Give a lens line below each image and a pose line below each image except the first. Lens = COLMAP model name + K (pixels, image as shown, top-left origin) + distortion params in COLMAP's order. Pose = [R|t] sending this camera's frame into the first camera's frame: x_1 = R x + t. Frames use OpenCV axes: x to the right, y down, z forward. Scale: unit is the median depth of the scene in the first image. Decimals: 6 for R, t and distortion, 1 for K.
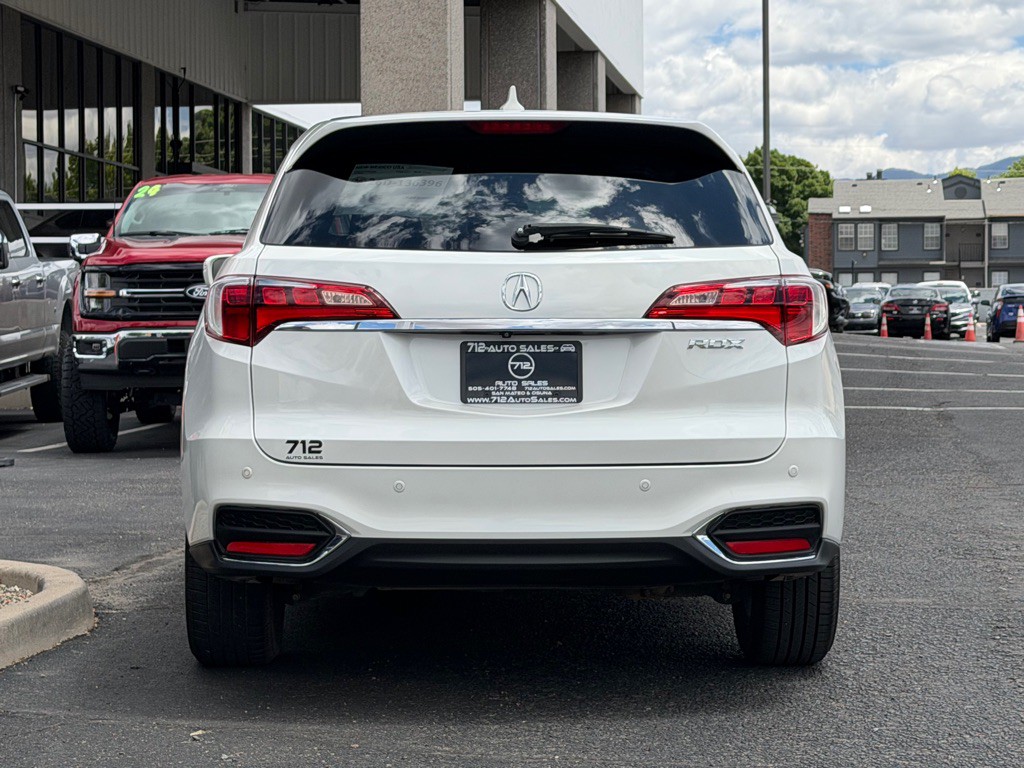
lens RADIAL K [[2310.6, 0, 505.4], [0, 2310.6, 357.2], [0, 0, 1]] dist [0.150871, 0.000000]
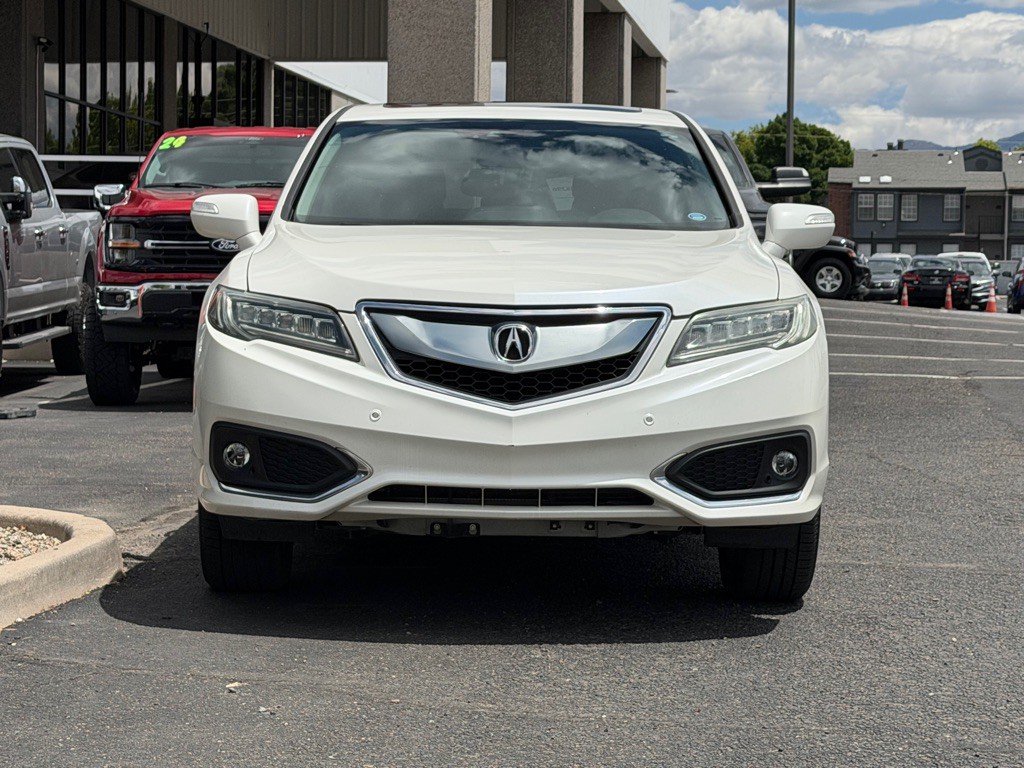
lens RADIAL K [[2310.6, 0, 511.4], [0, 2310.6, 353.8], [0, 0, 1]] dist [0.150871, 0.000000]
pose [[0.999840, 0.017570, -0.003418, -0.012388], [-0.017522, 0.999755, 0.013518, 0.006374], [0.003655, -0.013456, 0.999903, 0.024452]]
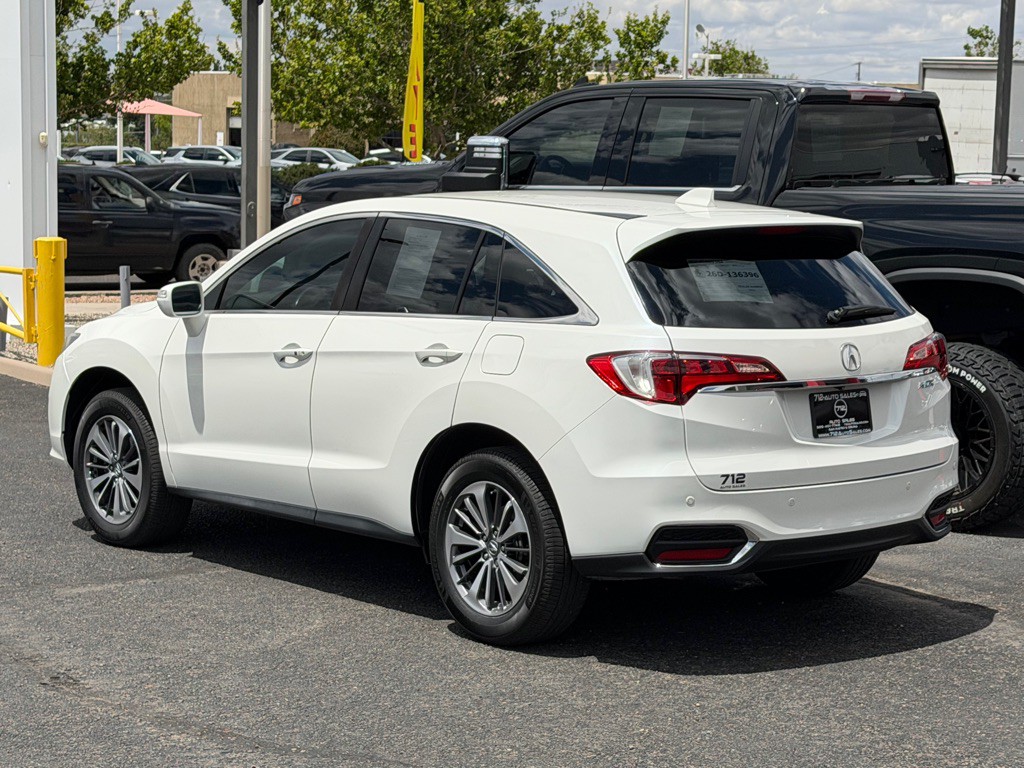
lens RADIAL K [[2310.6, 0, 515.6], [0, 2310.6, 381.9], [0, 0, 1]] dist [0.150871, 0.000000]
pose [[0.782097, -0.058812, 0.620375, -0.857367], [0.002613, 0.995837, 0.091113, -0.118637], [-0.623151, -0.069638, 0.778995, 0.021834]]
